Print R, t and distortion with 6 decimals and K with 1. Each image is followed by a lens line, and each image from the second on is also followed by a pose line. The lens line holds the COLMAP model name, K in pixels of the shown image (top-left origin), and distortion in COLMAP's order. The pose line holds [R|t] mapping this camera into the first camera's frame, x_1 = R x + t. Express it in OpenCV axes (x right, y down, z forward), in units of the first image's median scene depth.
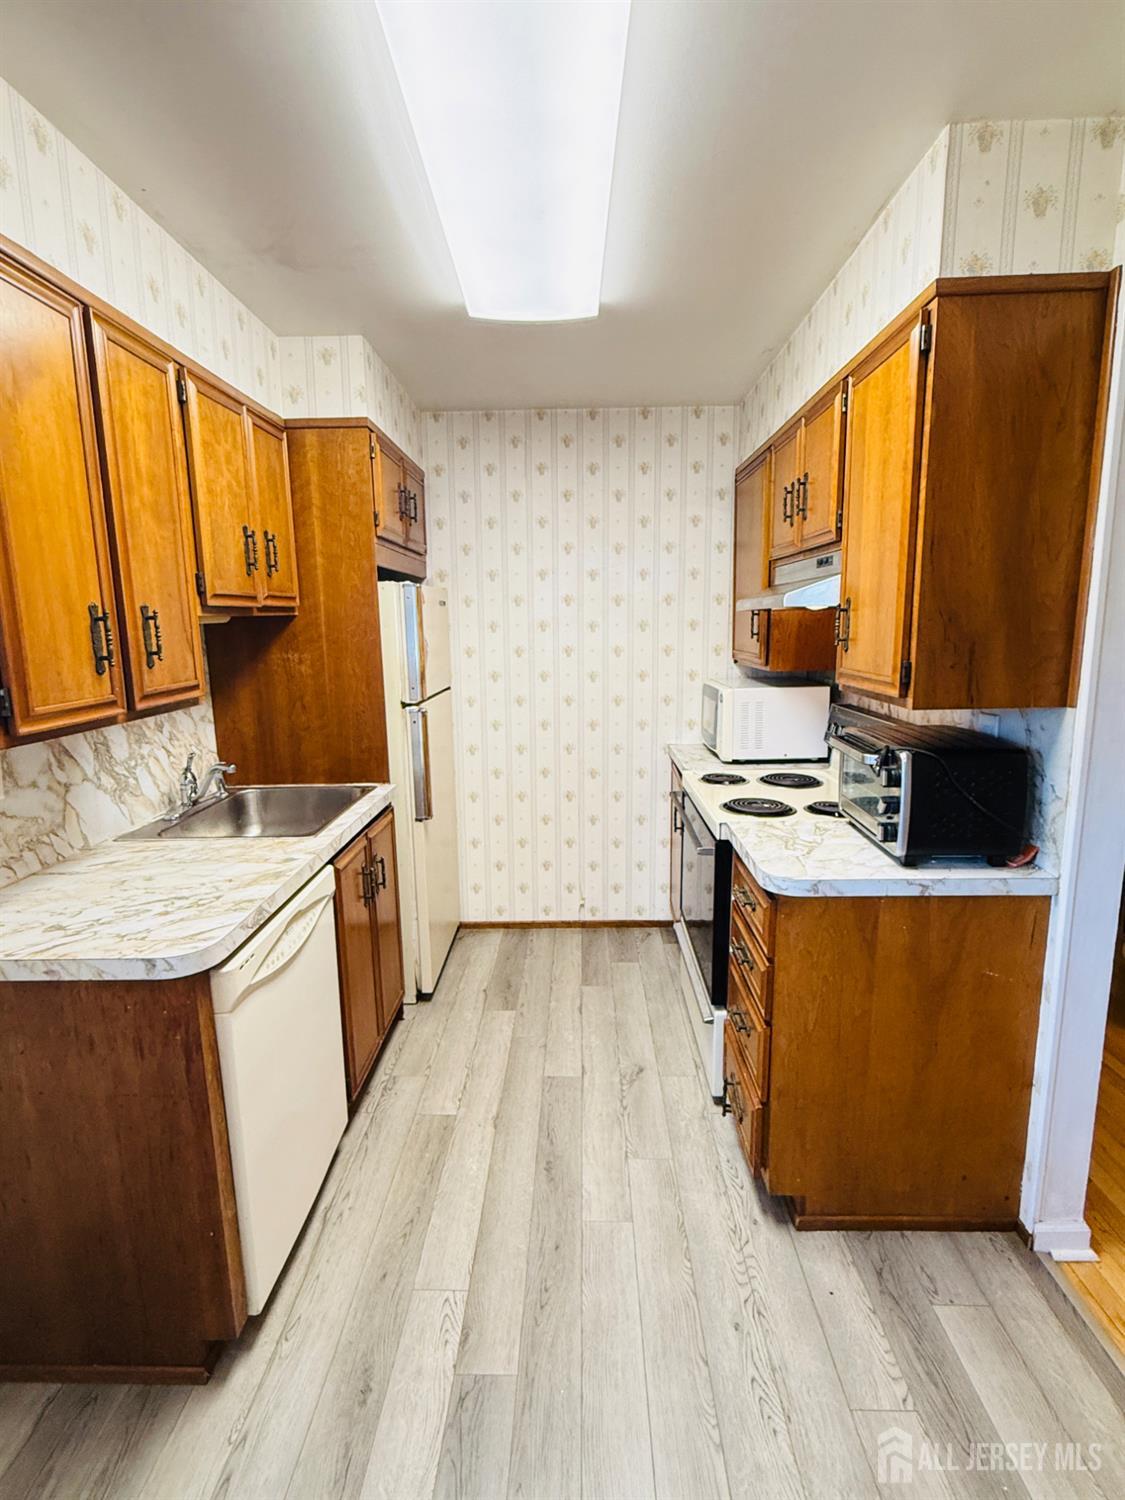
lens RADIAL K [[738.2, 0, 561.7], [0, 738.2, 749.3], [0, 0, 1]] dist [-0.004202, 0.003098]
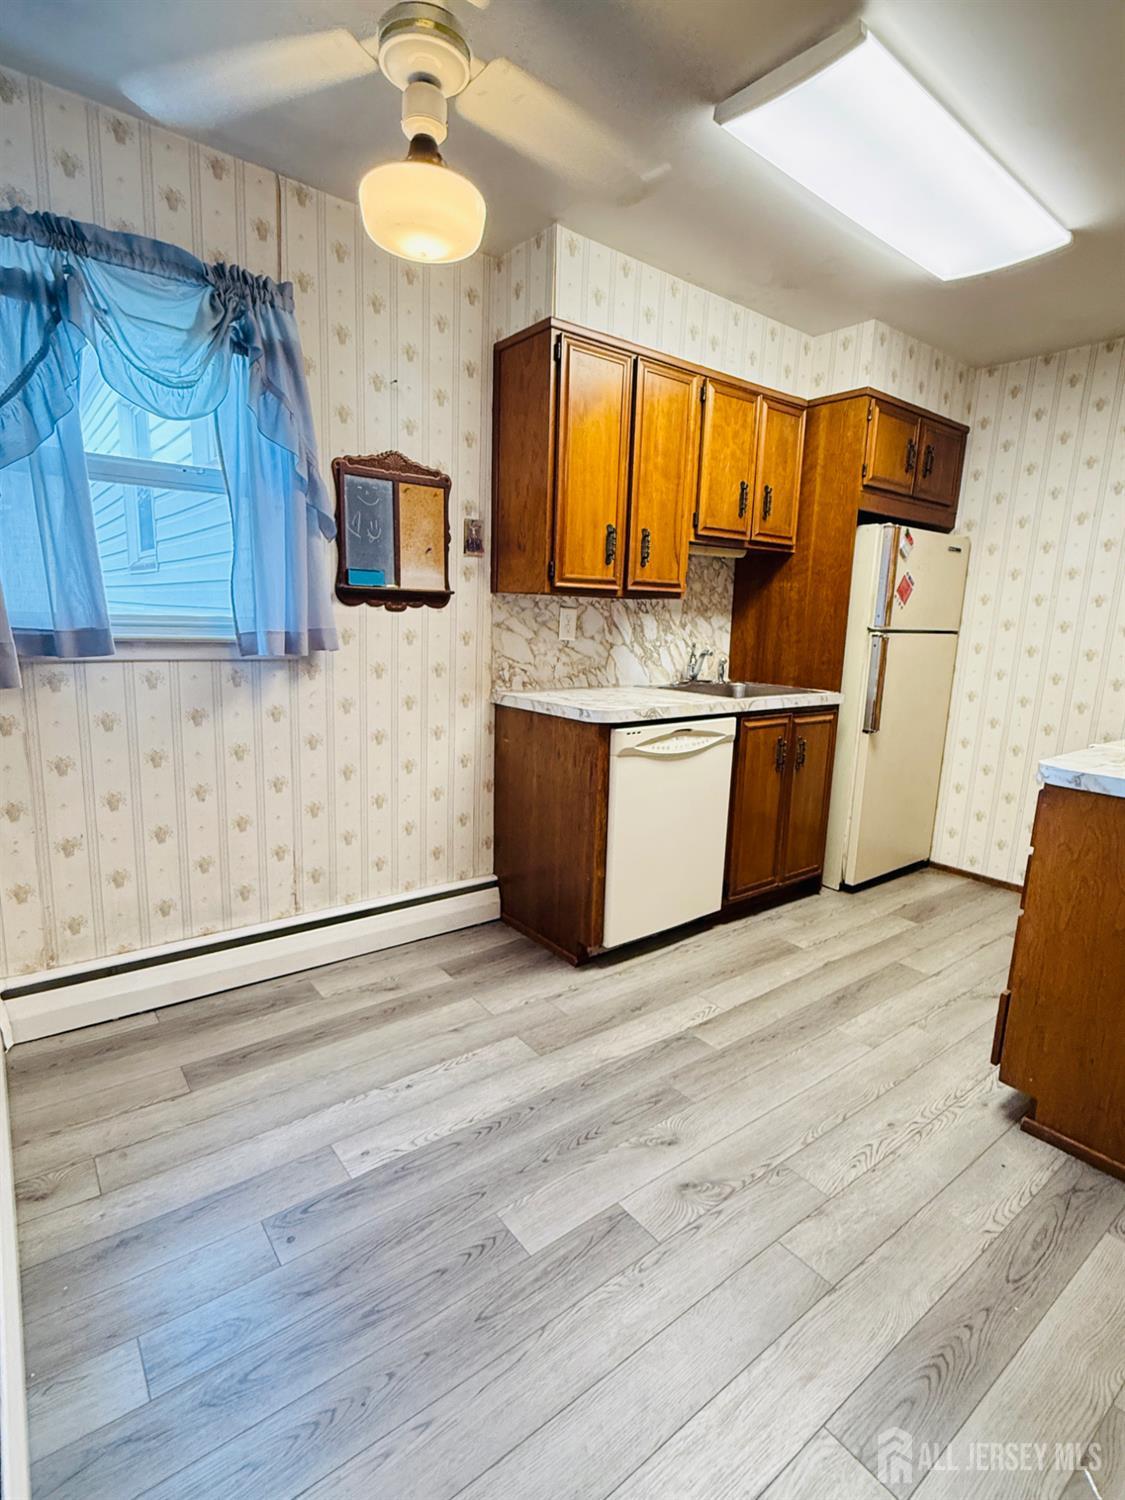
lens RADIAL K [[738.2, 0, 561.7], [0, 738.2, 747.8], [0, 0, 1]] dist [-0.004202, 0.003098]
pose [[0.630566, 0.175083, -0.756130, 0.524299], [-0.174959, 0.981214, 0.081296, 0.149397], [0.756158, 0.081029, 0.649353, -0.150823]]
